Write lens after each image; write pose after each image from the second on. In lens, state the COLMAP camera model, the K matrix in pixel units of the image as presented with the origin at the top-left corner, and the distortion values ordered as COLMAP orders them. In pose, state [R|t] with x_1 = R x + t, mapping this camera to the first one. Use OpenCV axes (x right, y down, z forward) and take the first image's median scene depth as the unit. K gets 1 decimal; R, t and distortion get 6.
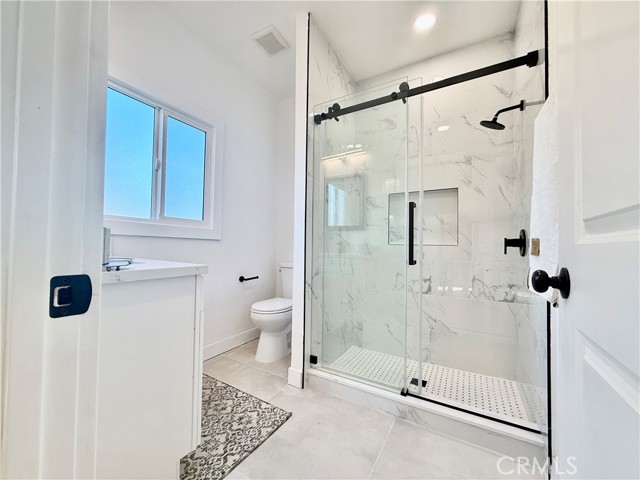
lens RADIAL K [[256.0, 0, 319.2], [0, 256.0, 240.5], [0, 0, 1]] dist [0.003820, 0.000216]
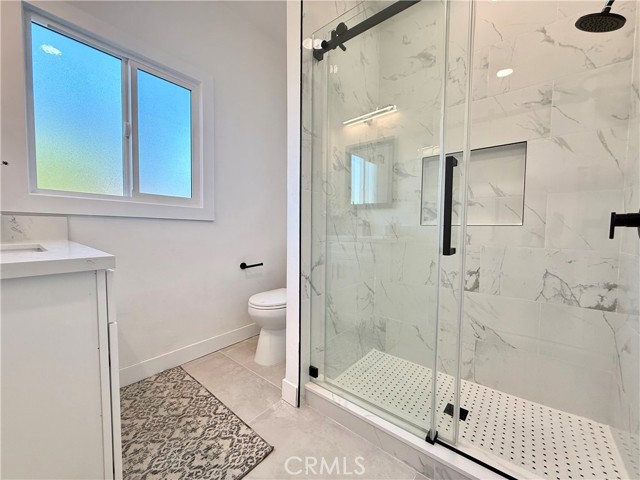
lens RADIAL K [[256.0, 0, 320.2], [0, 256.0, 240.7], [0, 0, 1]] dist [0.003820, 0.000216]
pose [[0.988609, 0.002747, -0.150482, 0.108563], [0.007847, 0.997533, 0.069758, 0.008388], [0.150302, -0.070144, 0.986149, 0.240870]]
